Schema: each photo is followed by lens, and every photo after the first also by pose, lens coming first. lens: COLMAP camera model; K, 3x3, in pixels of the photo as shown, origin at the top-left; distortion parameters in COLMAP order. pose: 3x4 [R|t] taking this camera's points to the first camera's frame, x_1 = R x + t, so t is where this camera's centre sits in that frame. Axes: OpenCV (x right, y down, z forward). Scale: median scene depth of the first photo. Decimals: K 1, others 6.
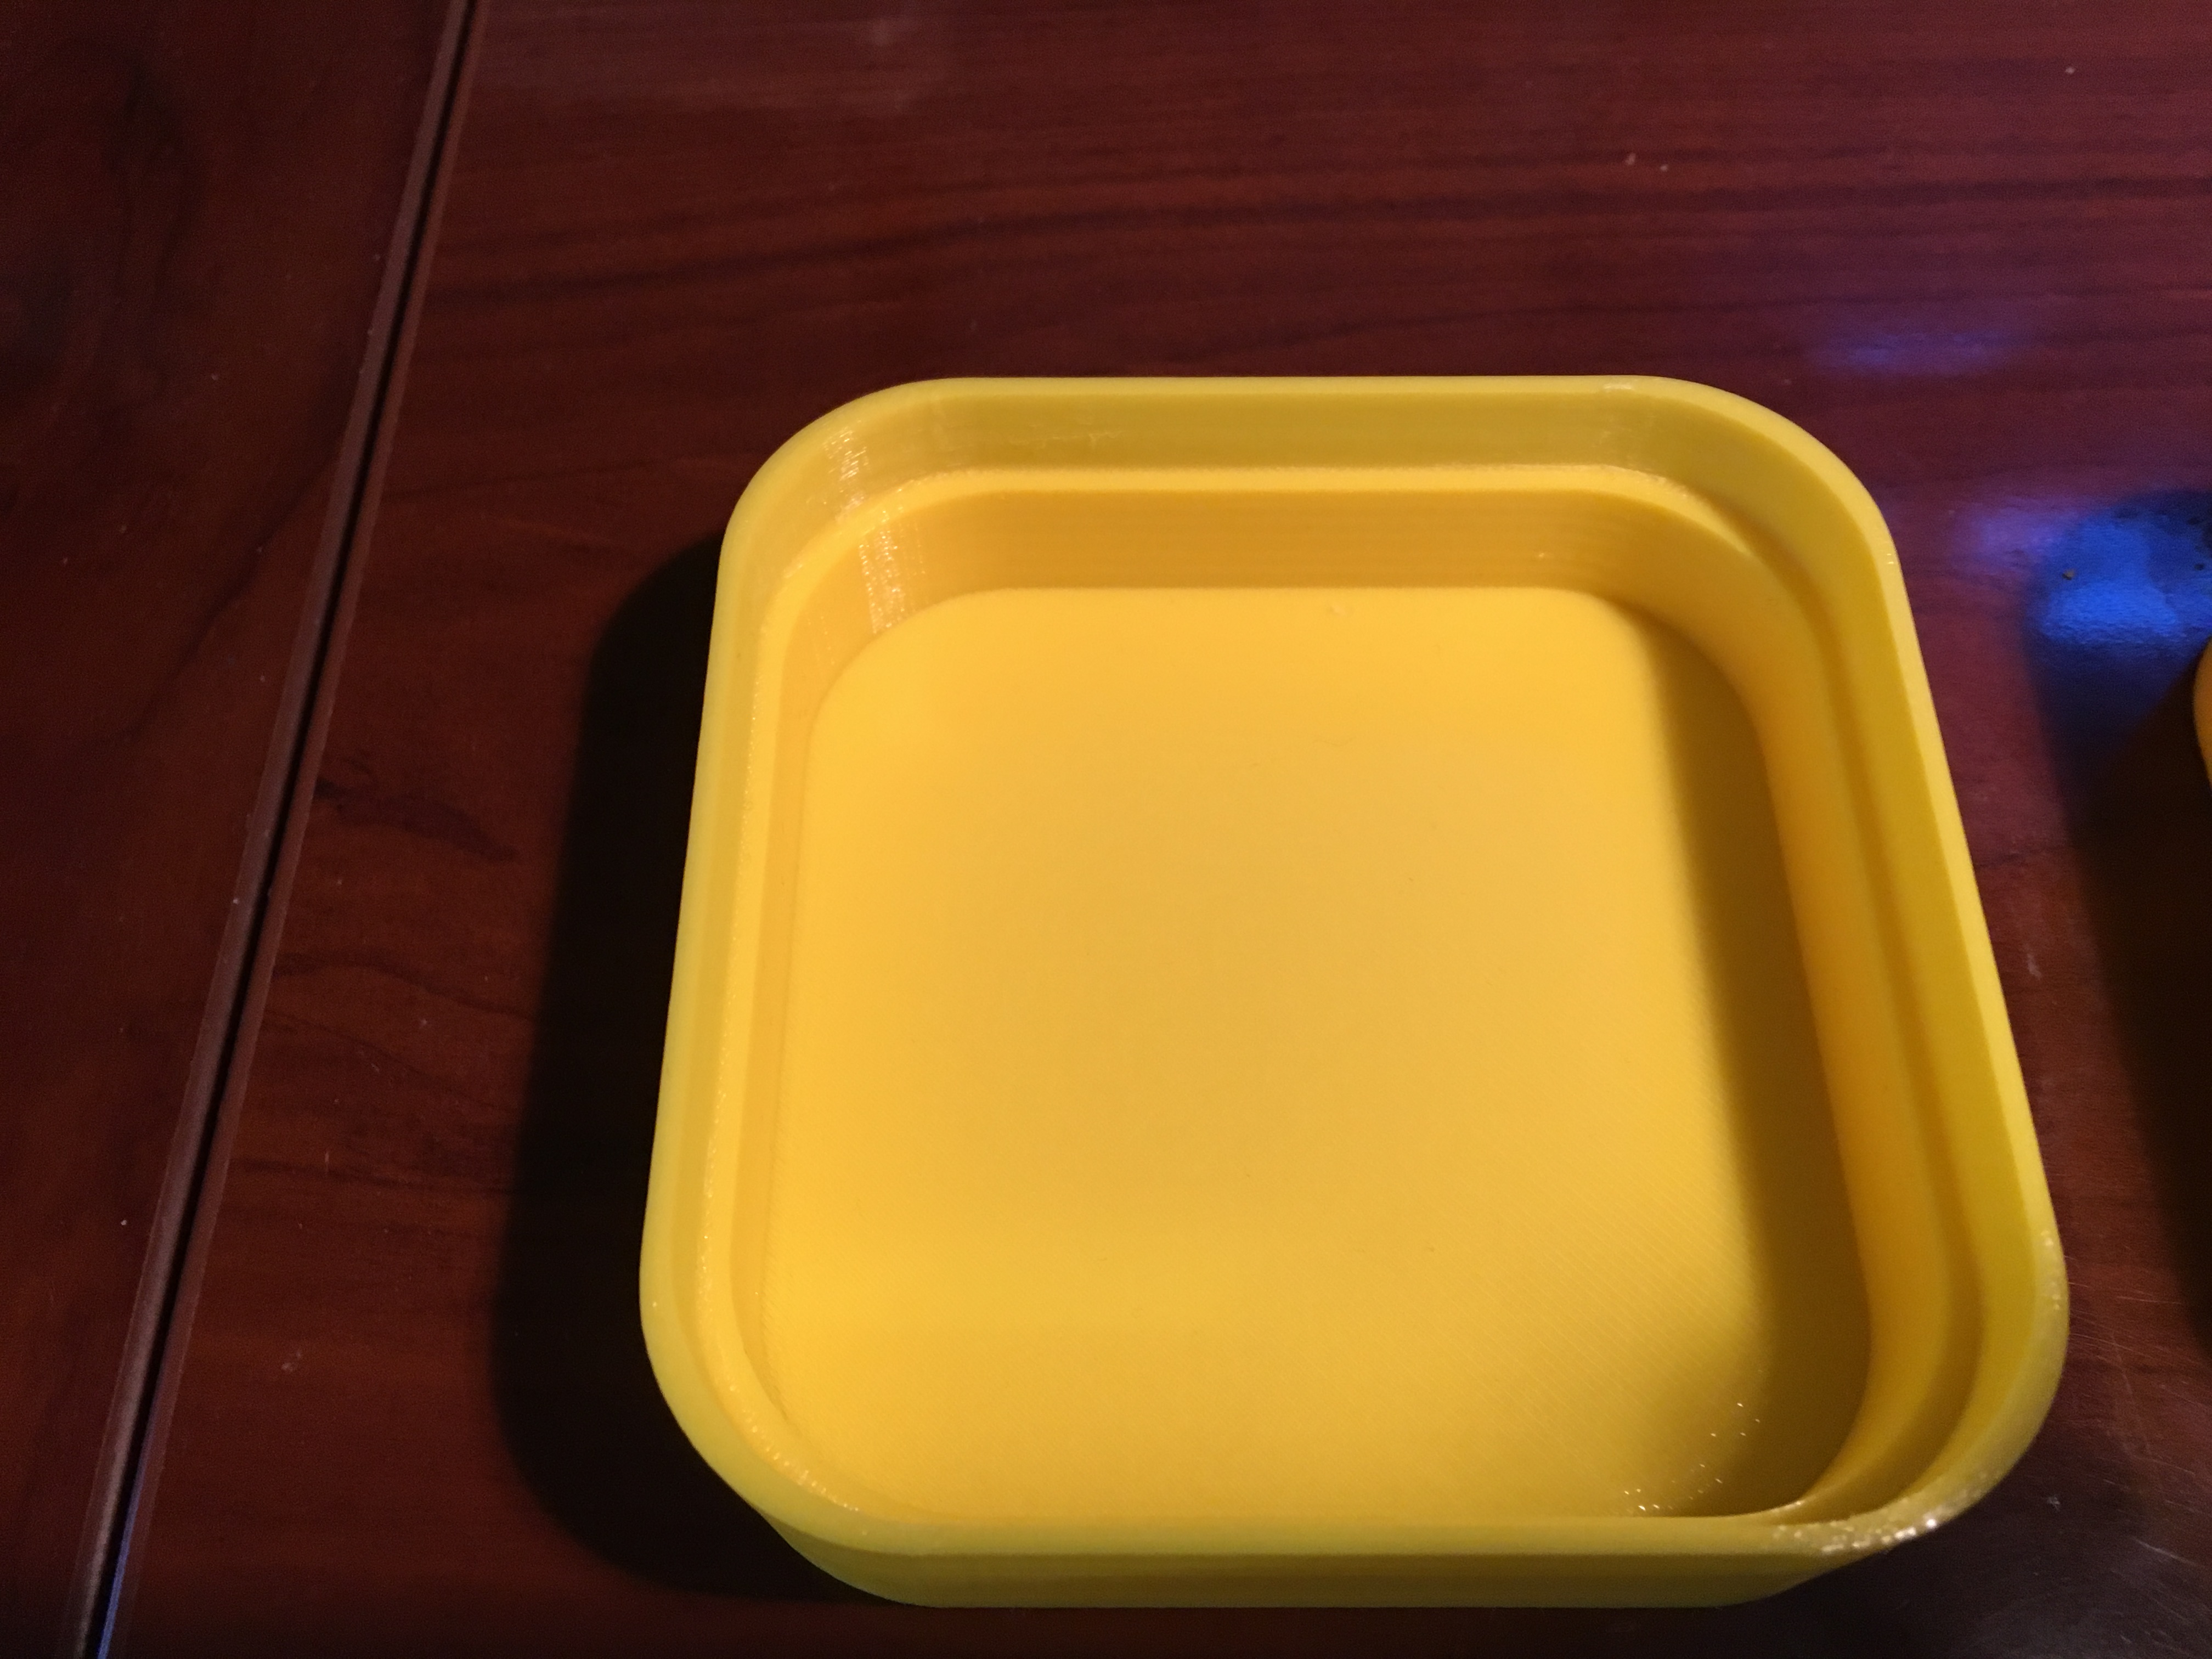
lens RADIAL K [[1897.8, 0, 1095.0], [0, 1897.8, 825.2], [0, 0, 1]] dist [0.058754, -0.121198]
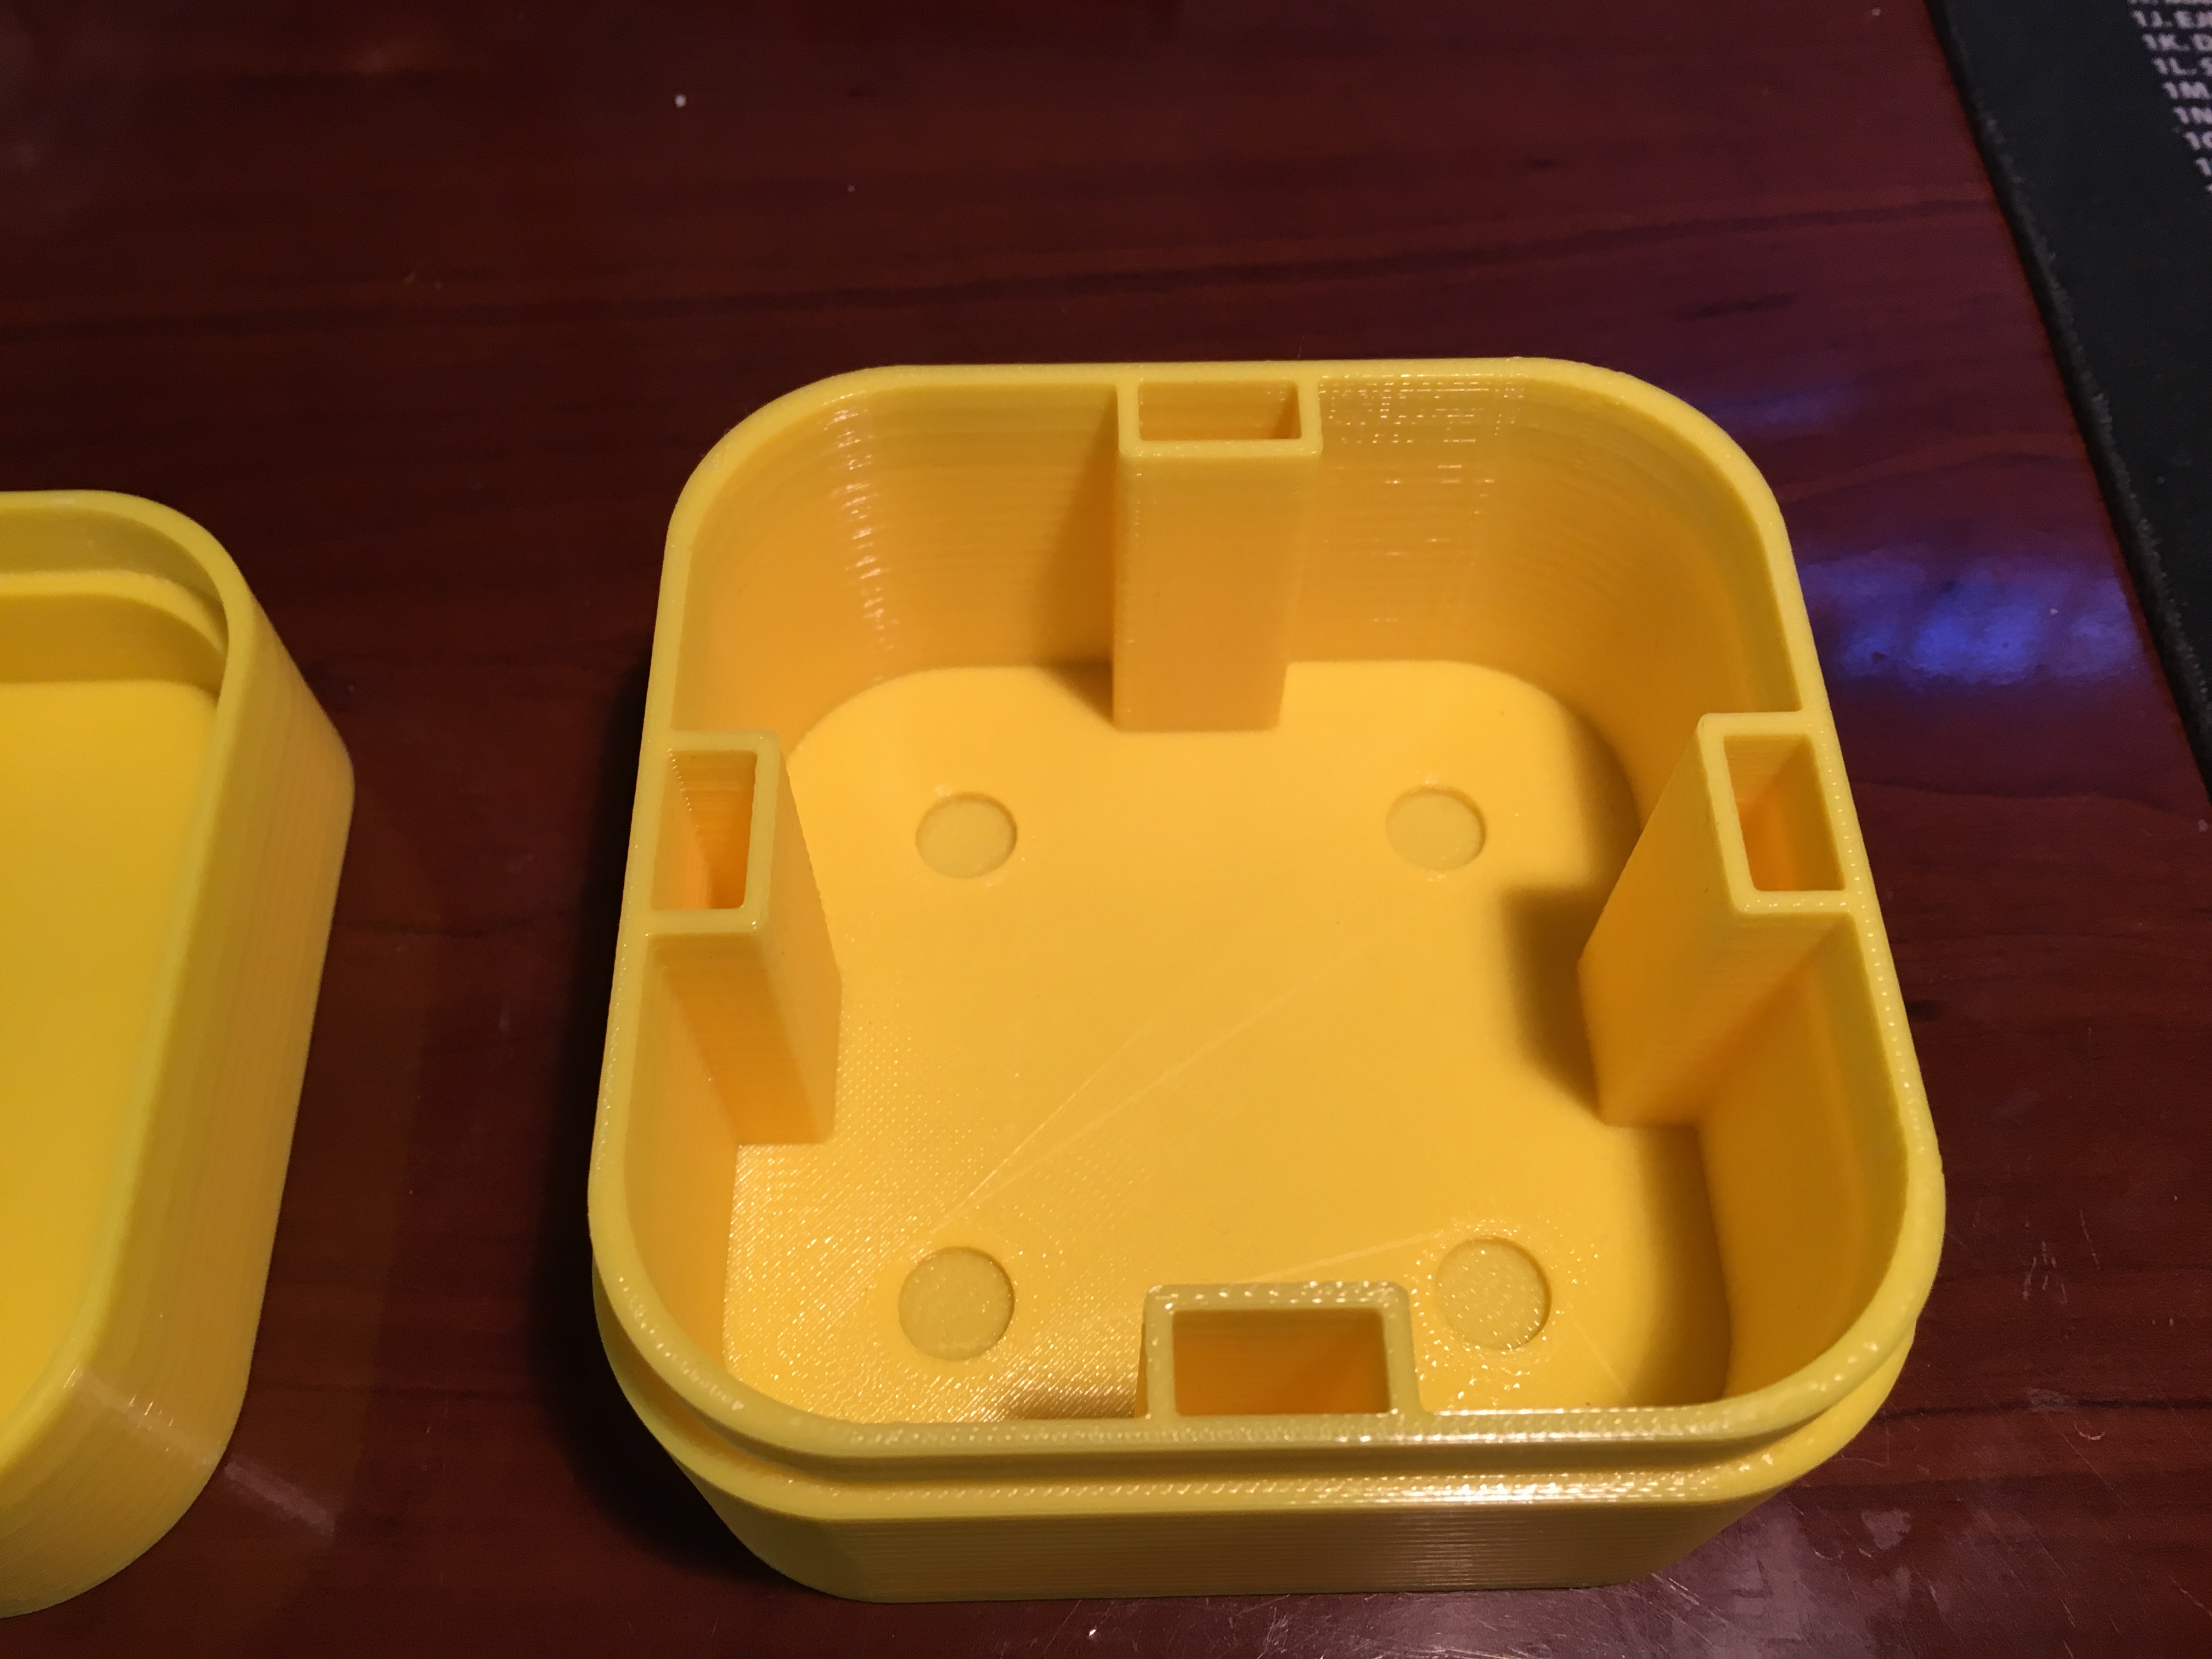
lens RADIAL K [[1928.3, 0, 1107.8], [0, 1928.3, 821.7], [0, 0, 1]] dist [0.055362, -0.116729]
pose [[0.998885, -0.024792, 0.040167, 0.634275], [0.026336, 0.998916, -0.038387, 0.008424], [-0.039172, 0.039402, 0.998455, -0.092969]]
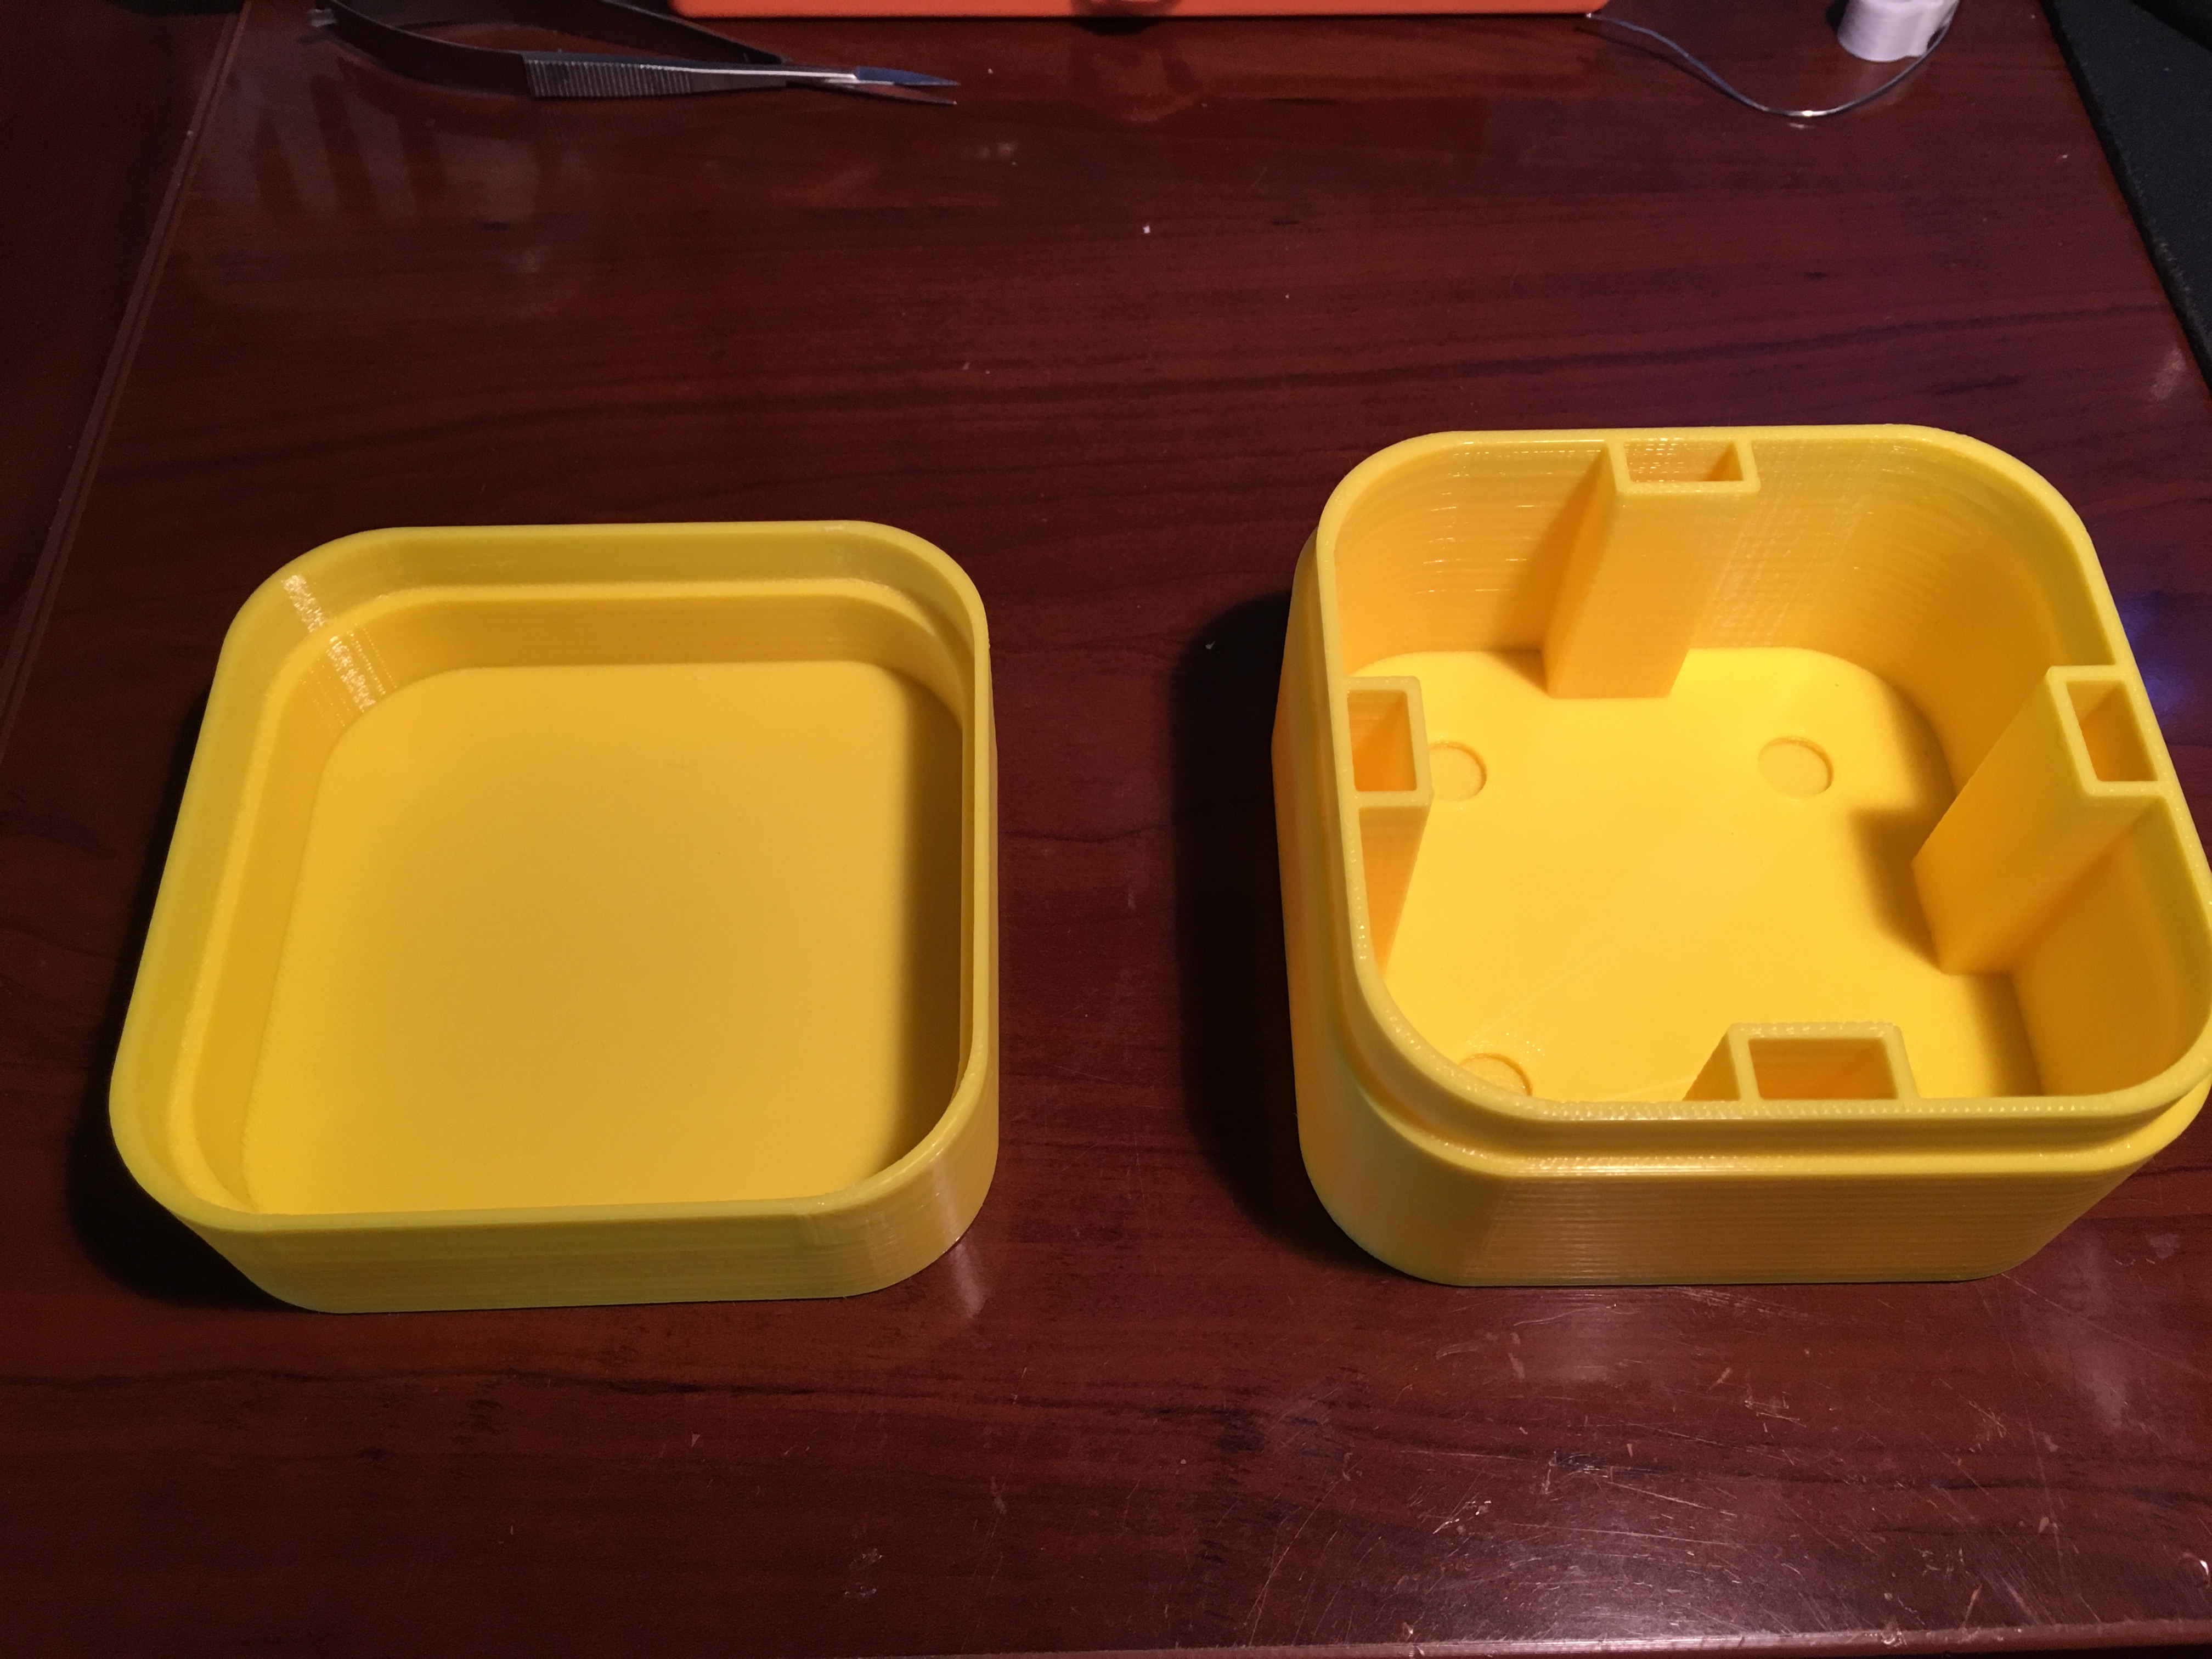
lens RADIAL K [[1897.8, 0, 1095.0], [0, 1897.8, 825.2], [0, 0, 1]] dist [0.058754, -0.121198]
pose [[0.999442, -0.020845, 0.026094, 0.339933], [0.022507, 0.997623, -0.065123, 0.088018], [-0.024674, 0.065674, 0.997536, -0.400403]]
